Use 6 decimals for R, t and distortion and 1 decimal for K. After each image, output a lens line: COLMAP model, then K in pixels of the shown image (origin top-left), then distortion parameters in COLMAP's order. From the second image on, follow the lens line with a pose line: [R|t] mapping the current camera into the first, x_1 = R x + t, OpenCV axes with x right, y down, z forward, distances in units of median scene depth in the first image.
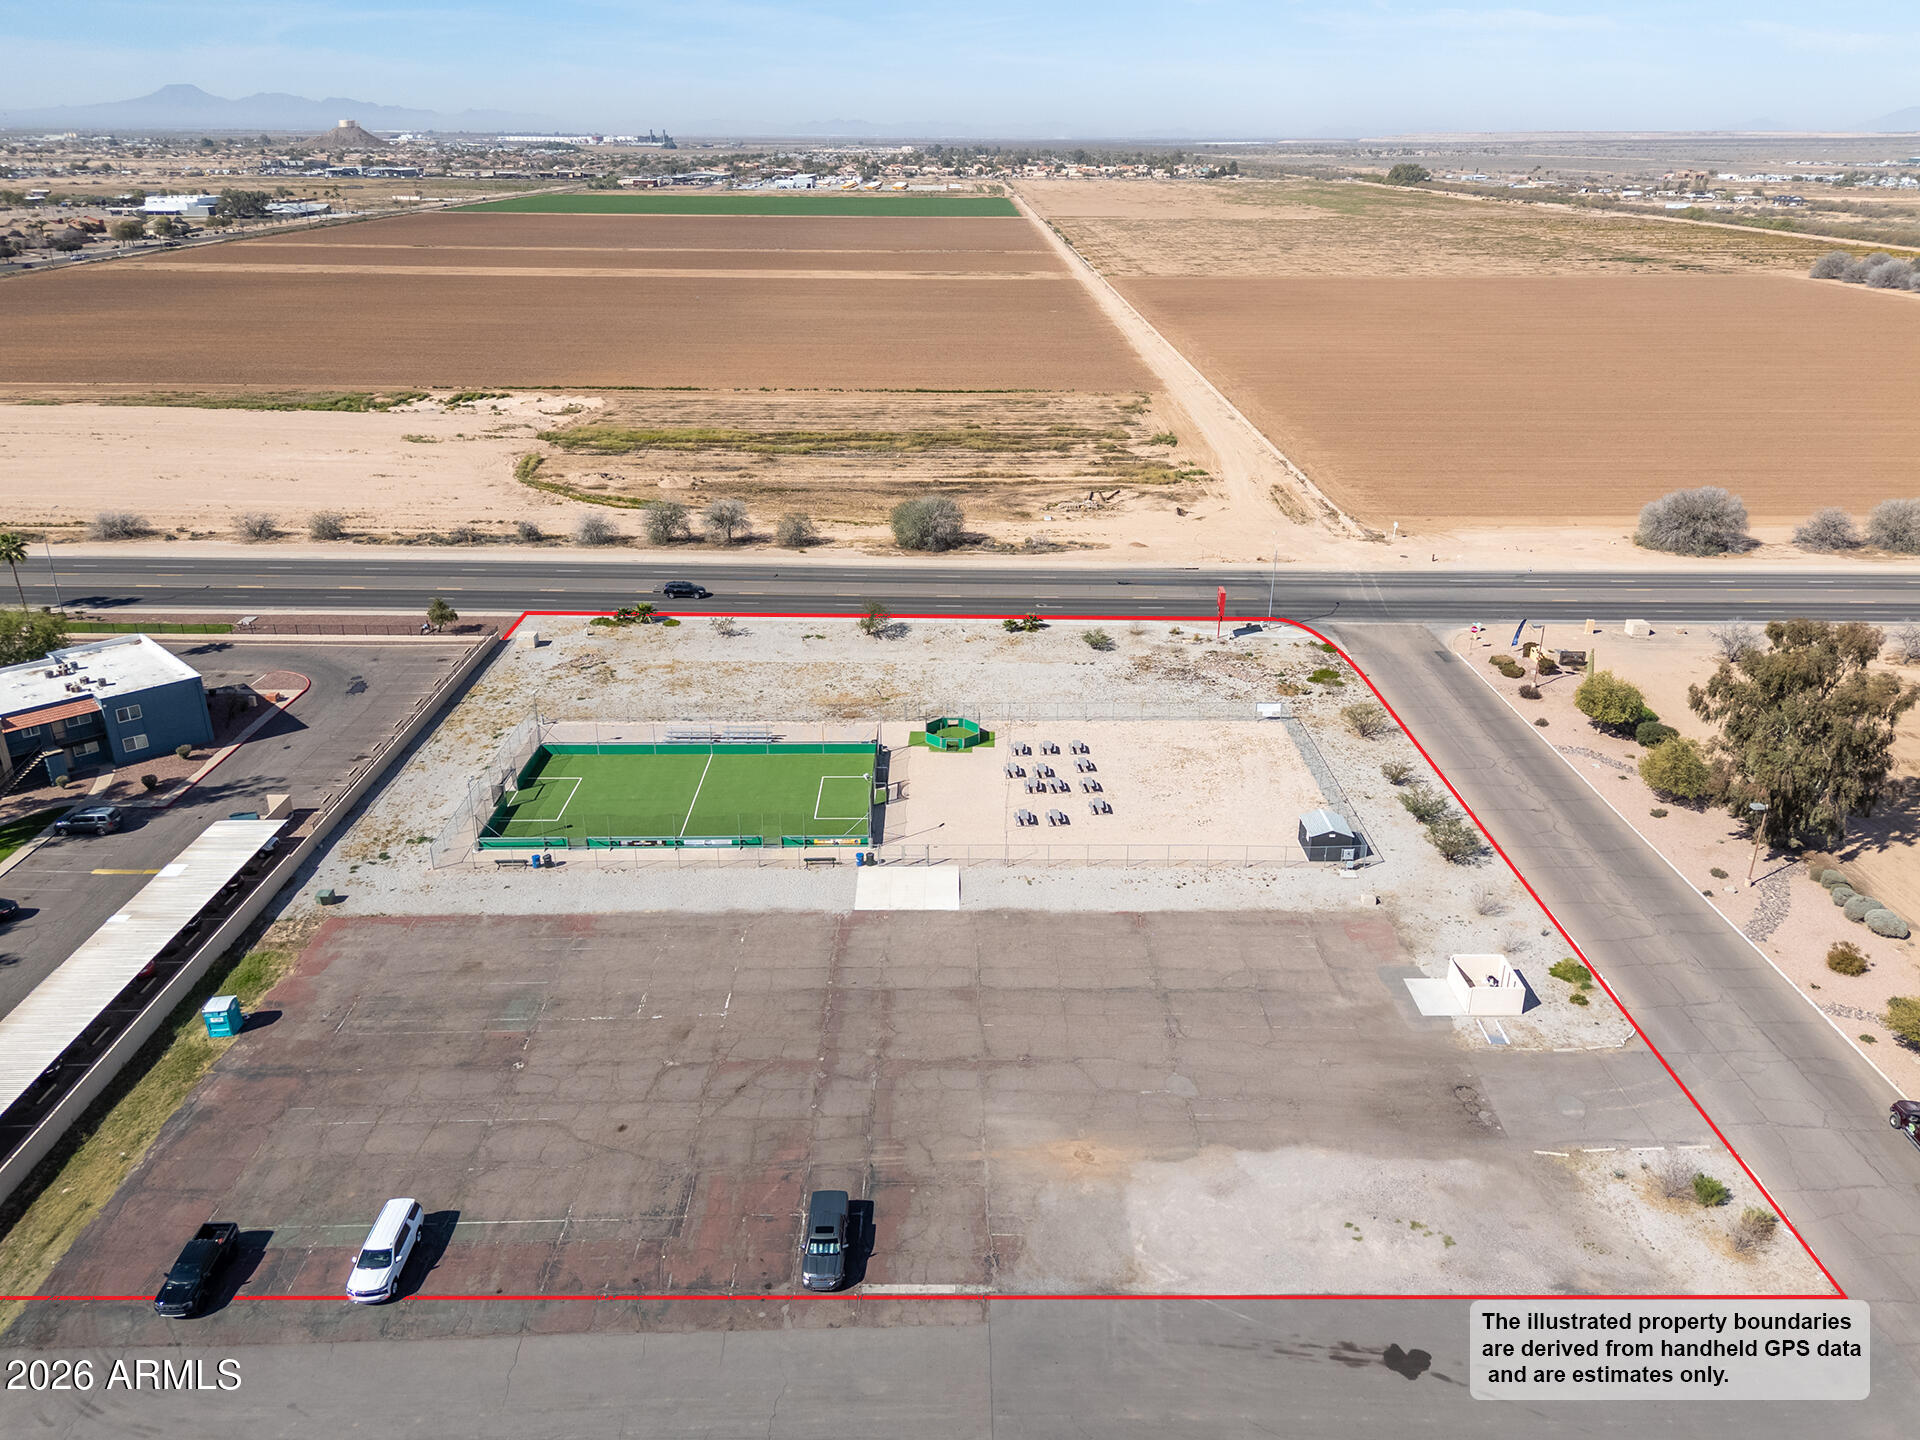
lens RADIAL K [[1410.3, 0, 962.0], [0, 1410.3, 718.1], [0, 0, 1]] dist [0.078759, -0.073623]
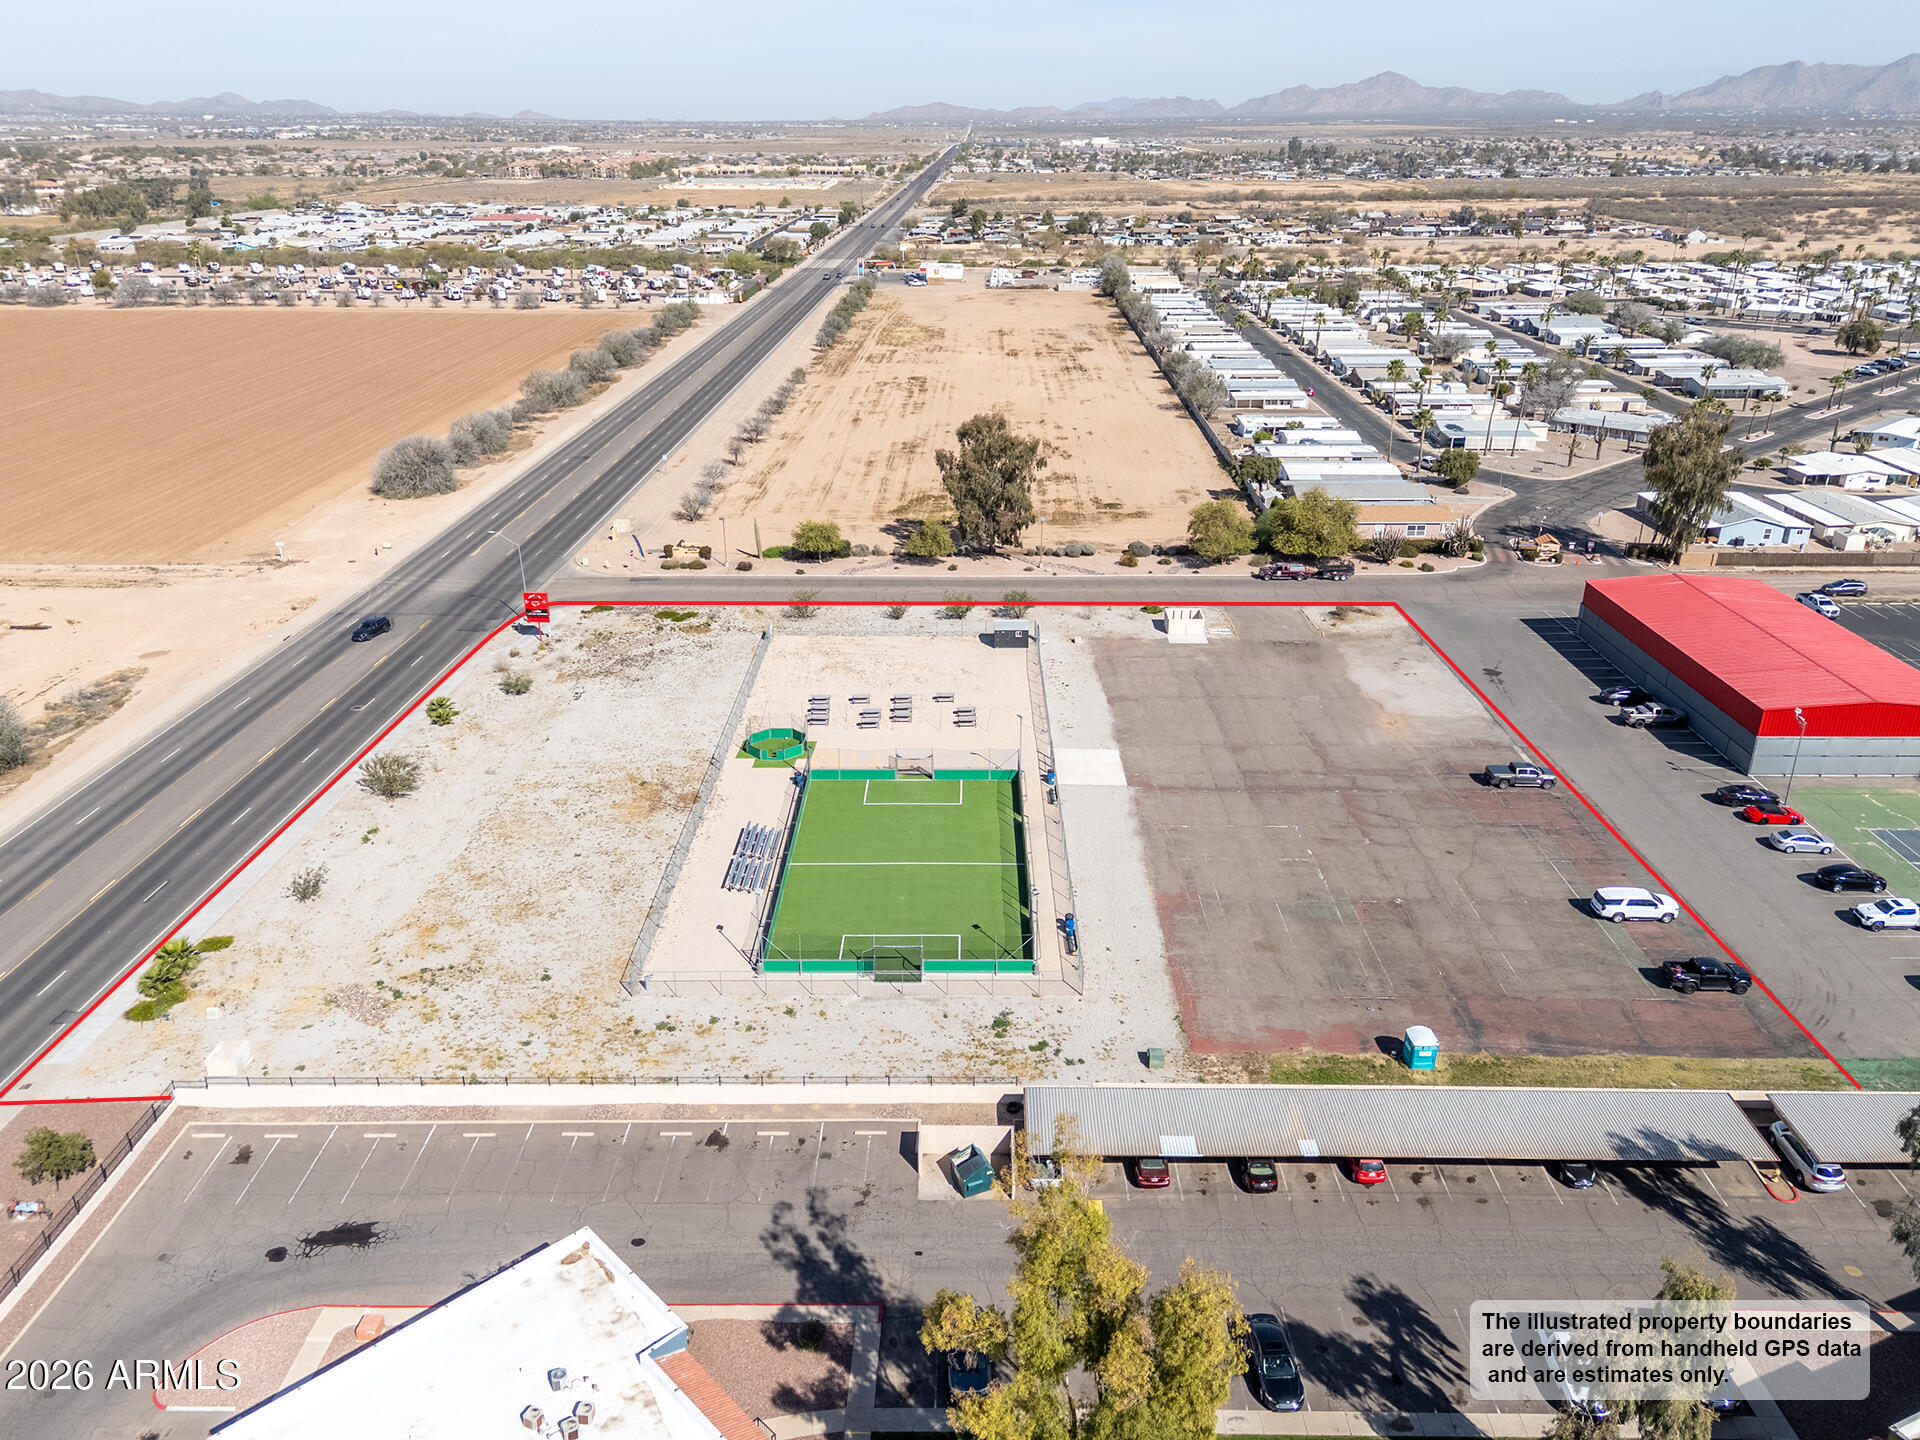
lens RADIAL K [[1410.3, 0, 962.0], [0, 1410.3, 718.1], [0, 0, 1]] dist [0.078759, -0.073623]
pose [[0.016299, -0.390337, 0.920528, -0.883680], [0.380943, 0.853637, 0.355228, -0.298384], [-0.924455, 0.344879, 0.162609, 0.701917]]
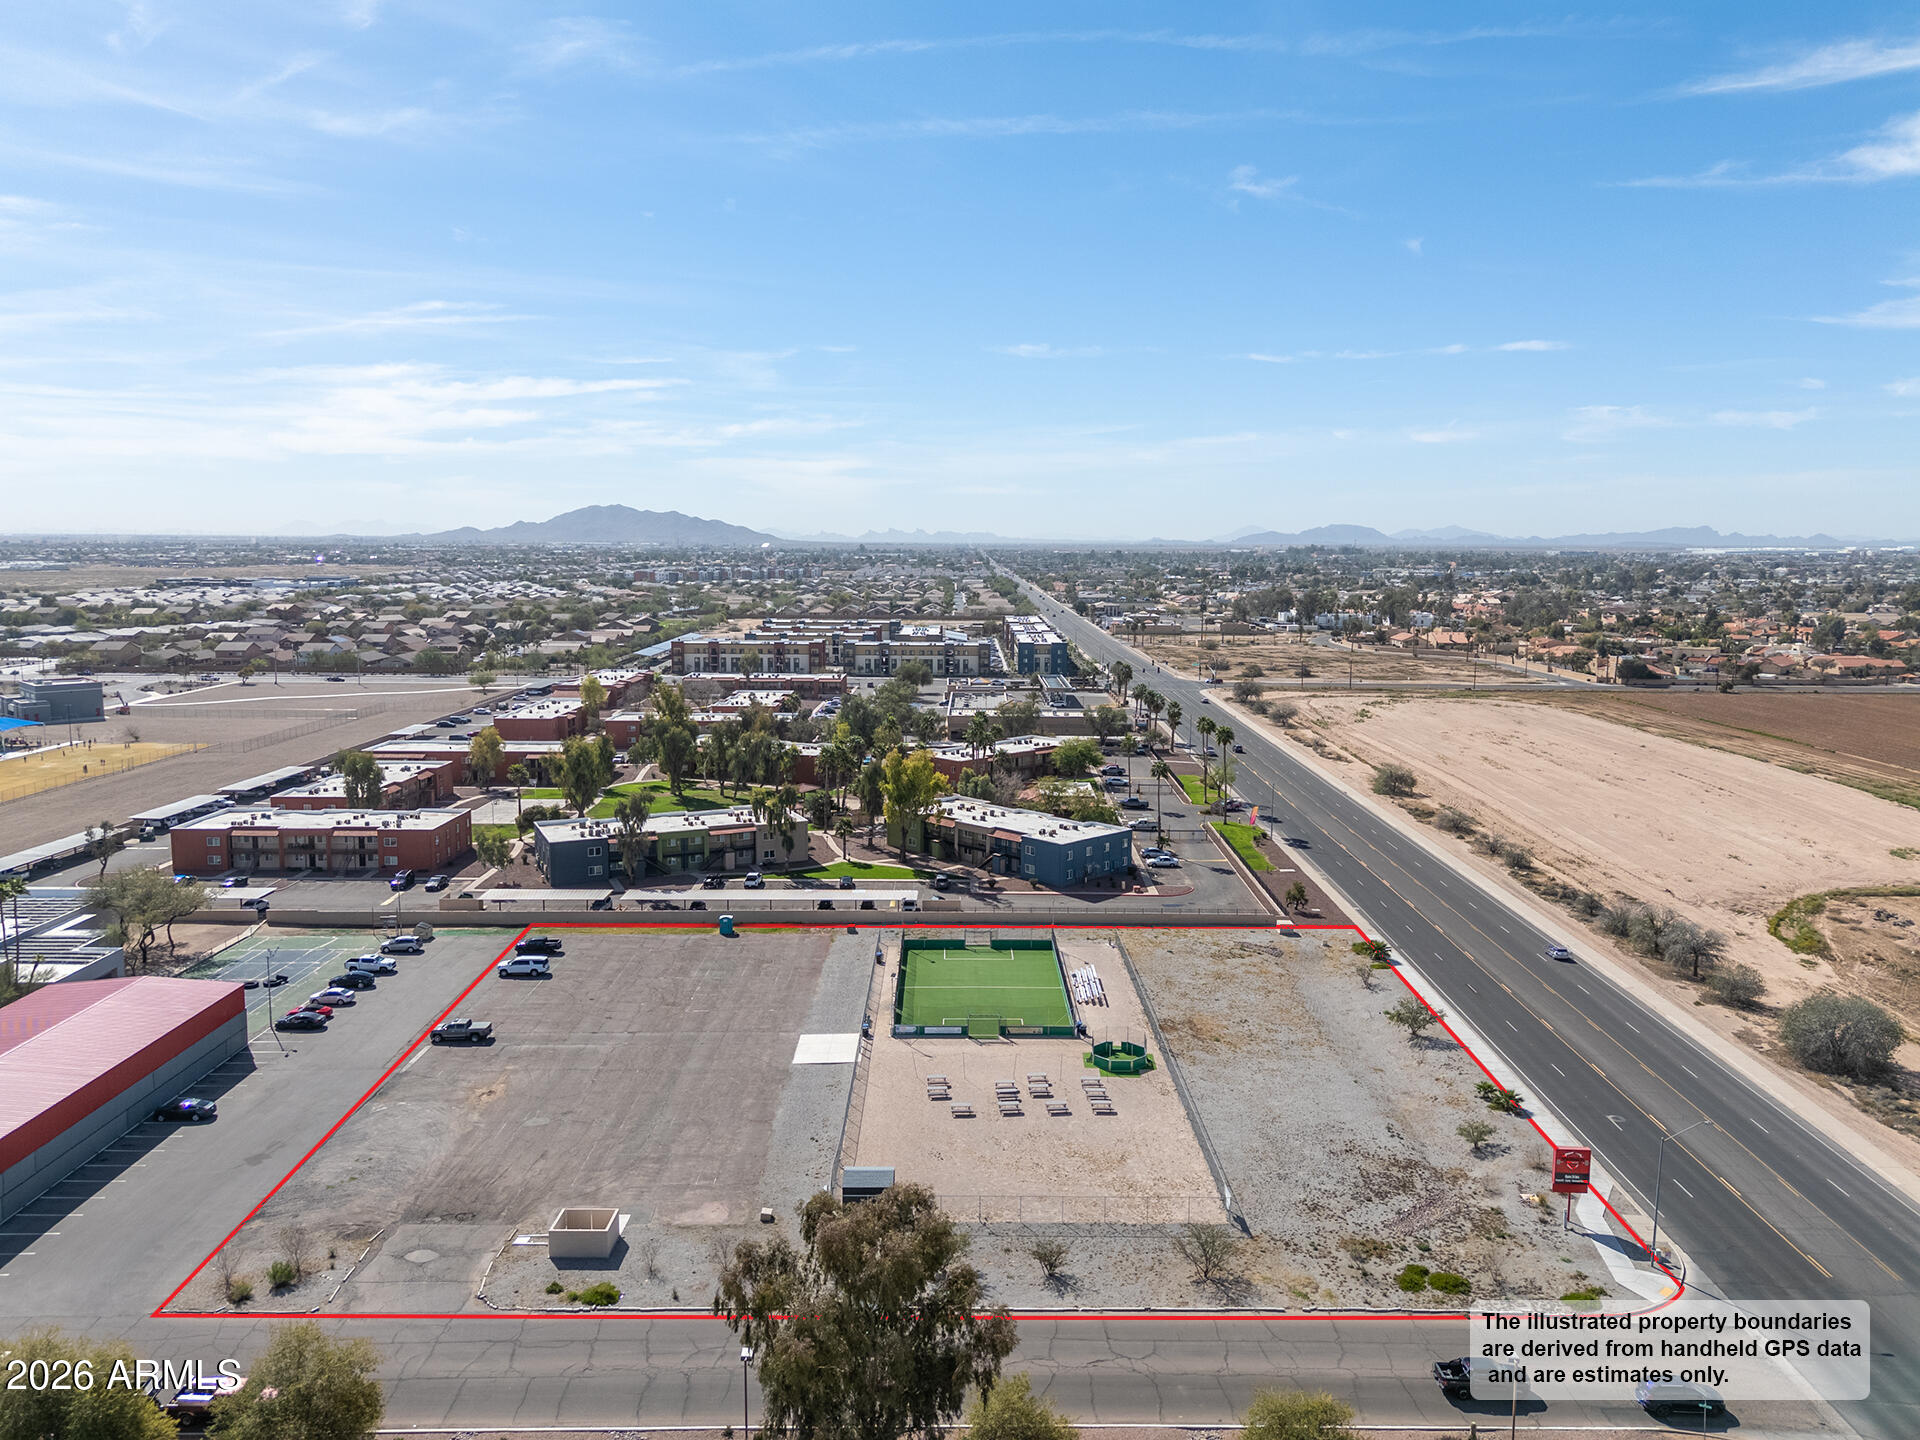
lens RADIAL K [[1410.3, 0, 962.0], [0, 1410.3, 718.1], [0, 0, 1]] dist [0.078759, -0.073623]
pose [[-0.002932, 0.123522, -0.992337, 0.971740], [-0.386997, 0.914879, 0.115024, -0.284330], [0.922076, 0.384368, 0.045121, 0.738912]]
